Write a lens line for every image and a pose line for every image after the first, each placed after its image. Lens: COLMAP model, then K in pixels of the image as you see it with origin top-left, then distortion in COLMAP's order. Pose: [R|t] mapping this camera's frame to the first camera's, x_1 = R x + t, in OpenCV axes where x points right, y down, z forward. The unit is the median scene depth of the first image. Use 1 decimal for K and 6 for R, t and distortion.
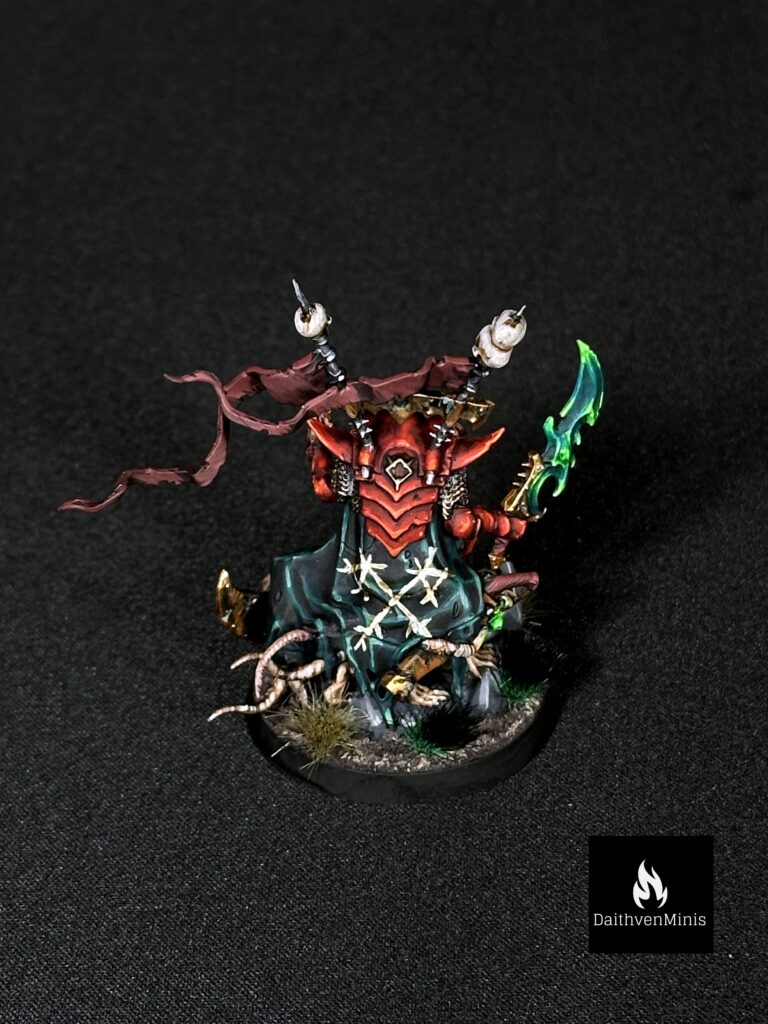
lens RADIAL K [[3052.6, 0, 384.0], [0, 3052.6, 512.0], [0, 0, 1]] dist [0.137185, 1.498260]
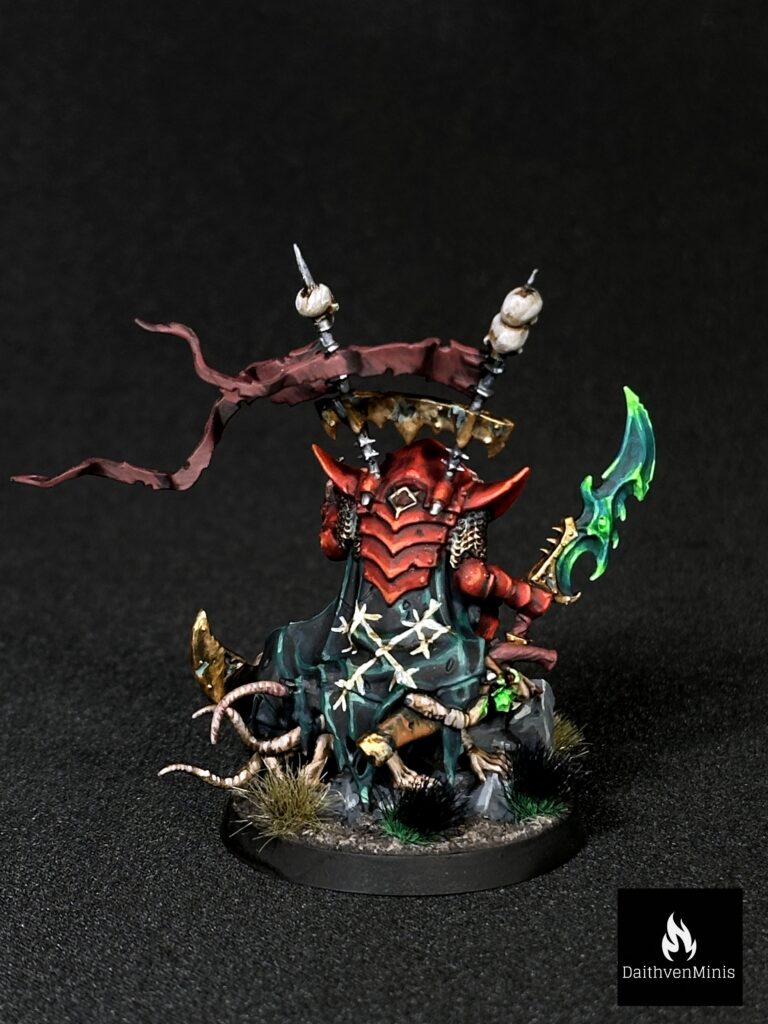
lens RADIAL K [[3052.6, 0, 384.0], [0, 3052.6, 512.0], [0, 0, 1]] dist [0.137185, 1.498260]
pose [[0.977679, 0.075348, -0.196127, 0.170600], [-0.139996, 0.929689, -0.340705, 0.287227], [0.156666, 0.360558, 0.919486, 0.187651]]
